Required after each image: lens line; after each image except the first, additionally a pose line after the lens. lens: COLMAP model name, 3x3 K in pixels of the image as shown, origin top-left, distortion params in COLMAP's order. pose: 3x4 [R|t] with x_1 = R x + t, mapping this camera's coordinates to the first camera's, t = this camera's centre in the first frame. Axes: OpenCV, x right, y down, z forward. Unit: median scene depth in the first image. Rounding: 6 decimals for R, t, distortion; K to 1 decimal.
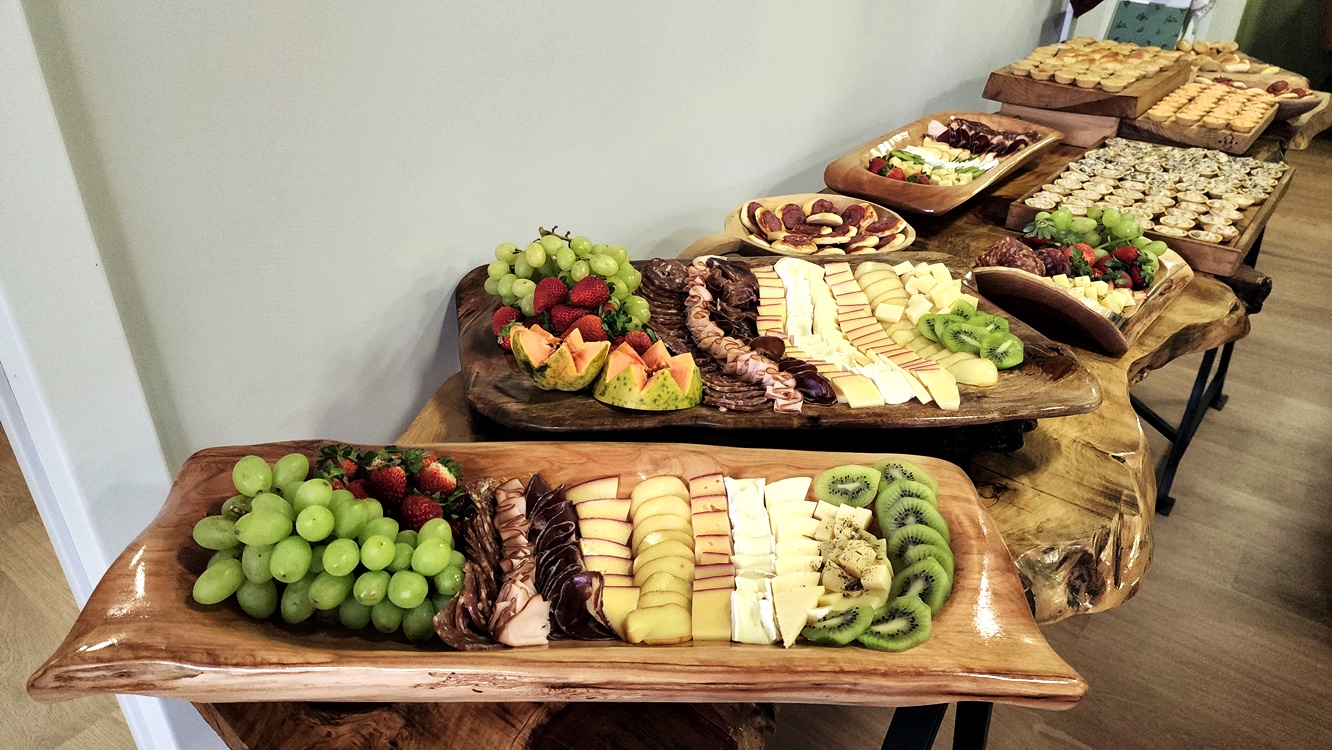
lens RADIAL K [[883.4, 0, 657.9], [0, 883.4, 373.7], [0, 0, 1]] dist [0.062158, -0.039542]
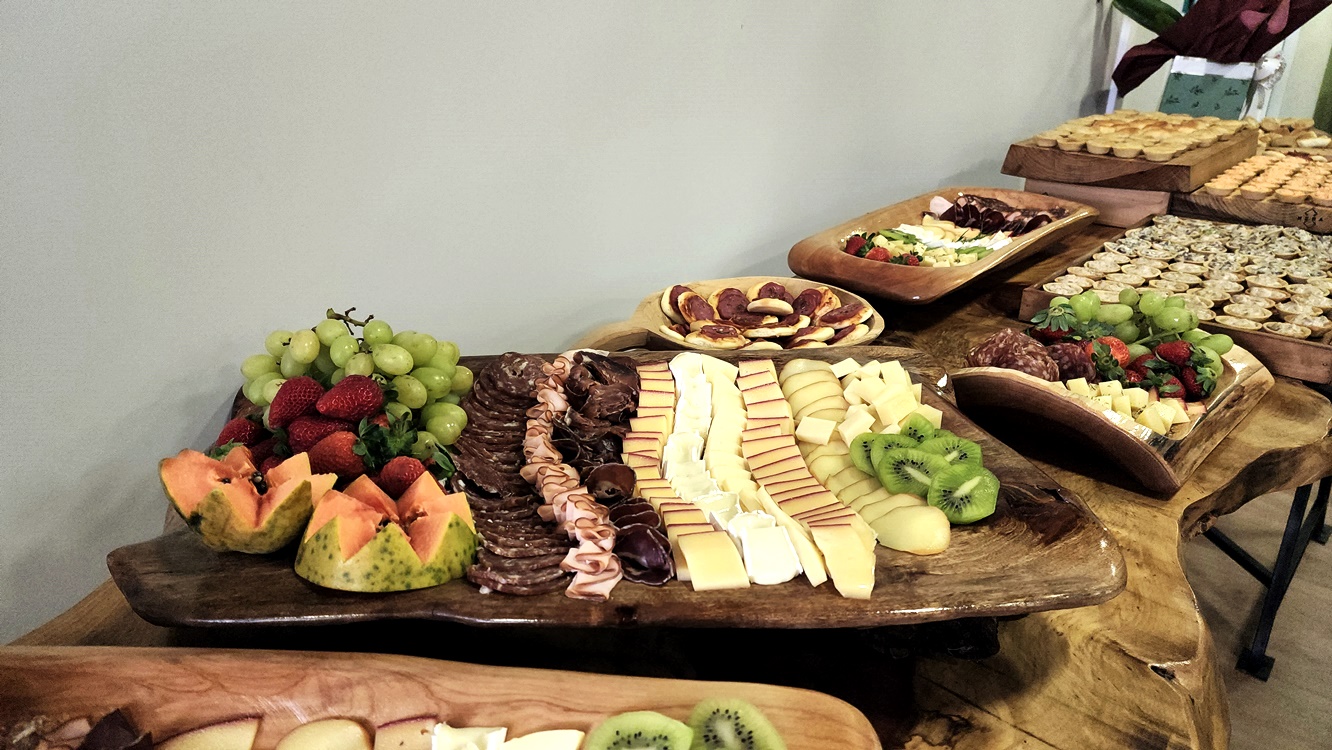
lens RADIAL K [[883.4, 0, 661.8], [0, 883.4, 380.7], [0, 0, 1]] dist [0.062158, -0.039542]
pose [[0.997651, 0.003871, -0.068397, 0.166818], [-0.011474, 0.993742, -0.111112, -0.025764], [0.067539, 0.111636, 0.991451, 0.267467]]
